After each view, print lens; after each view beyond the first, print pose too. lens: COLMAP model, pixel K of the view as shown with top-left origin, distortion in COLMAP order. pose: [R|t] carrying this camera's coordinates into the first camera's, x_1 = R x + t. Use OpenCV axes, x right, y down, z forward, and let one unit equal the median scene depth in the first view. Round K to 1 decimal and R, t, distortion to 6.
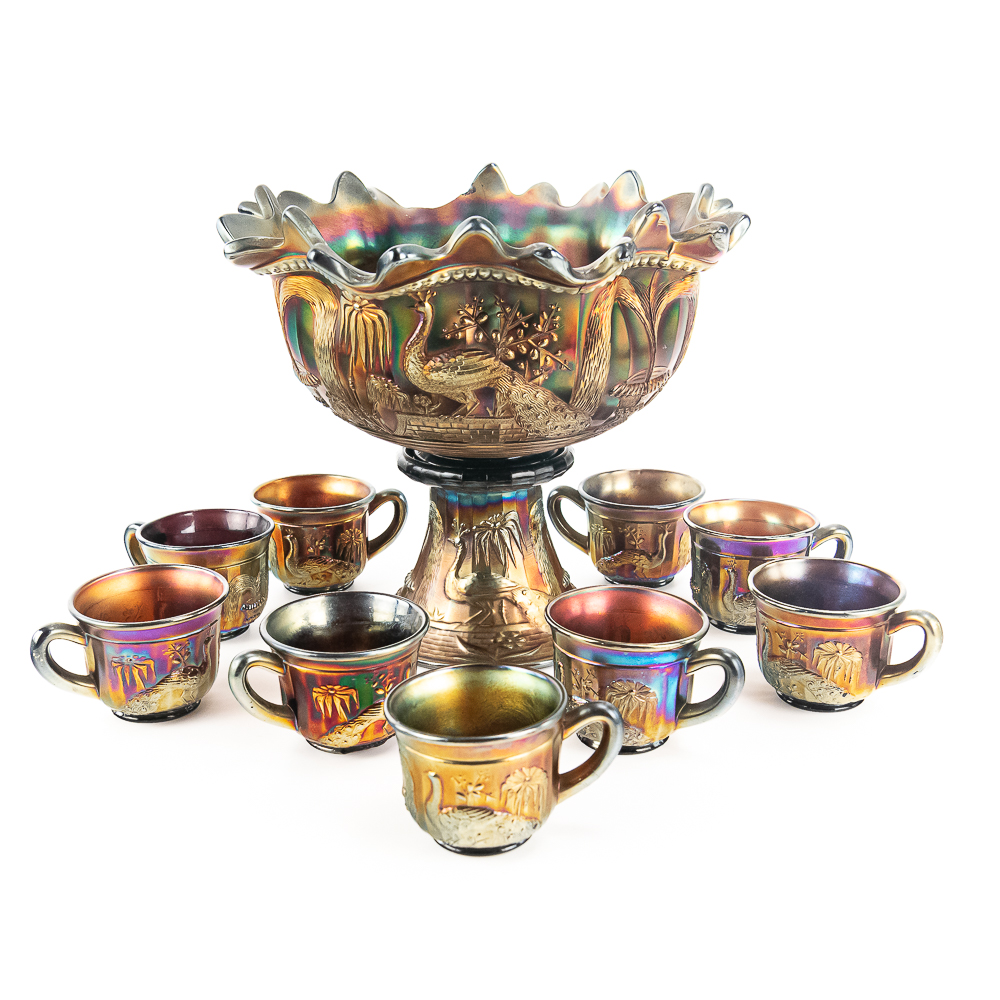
lens RADIAL K [[1397.0, 0, 500.0], [0, 1397.0, 500.0], [0, 0, 1]] dist [-0.000311, 0.007463]
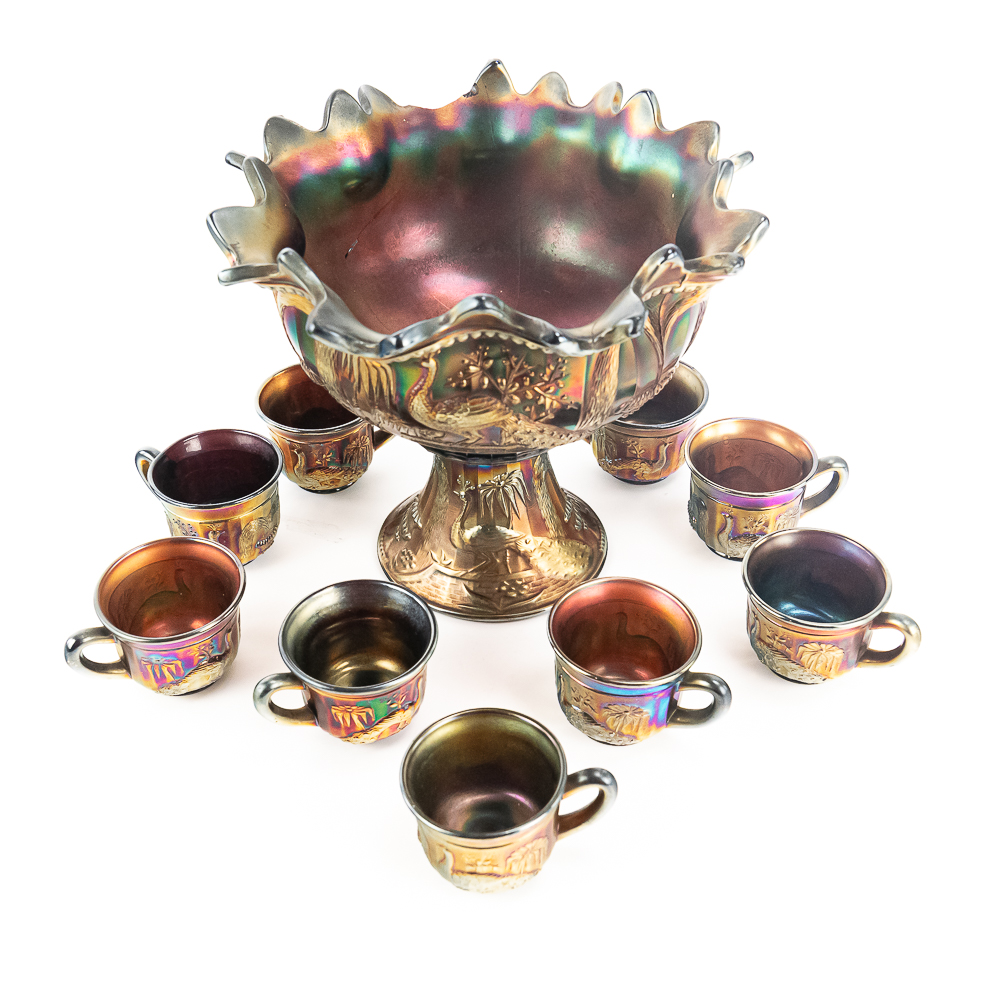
lens RADIAL K [[1397.0, 0, 500.0], [0, 1397.0, 500.0], [0, 0, 1]] dist [-0.000311, 0.007463]
pose [[0.999999, 0.000952, 0.000872, -0.004449], [-0.001208, 0.928498, 0.371335, -0.383103], [-0.000457, -0.371336, 0.928498, 0.050767]]
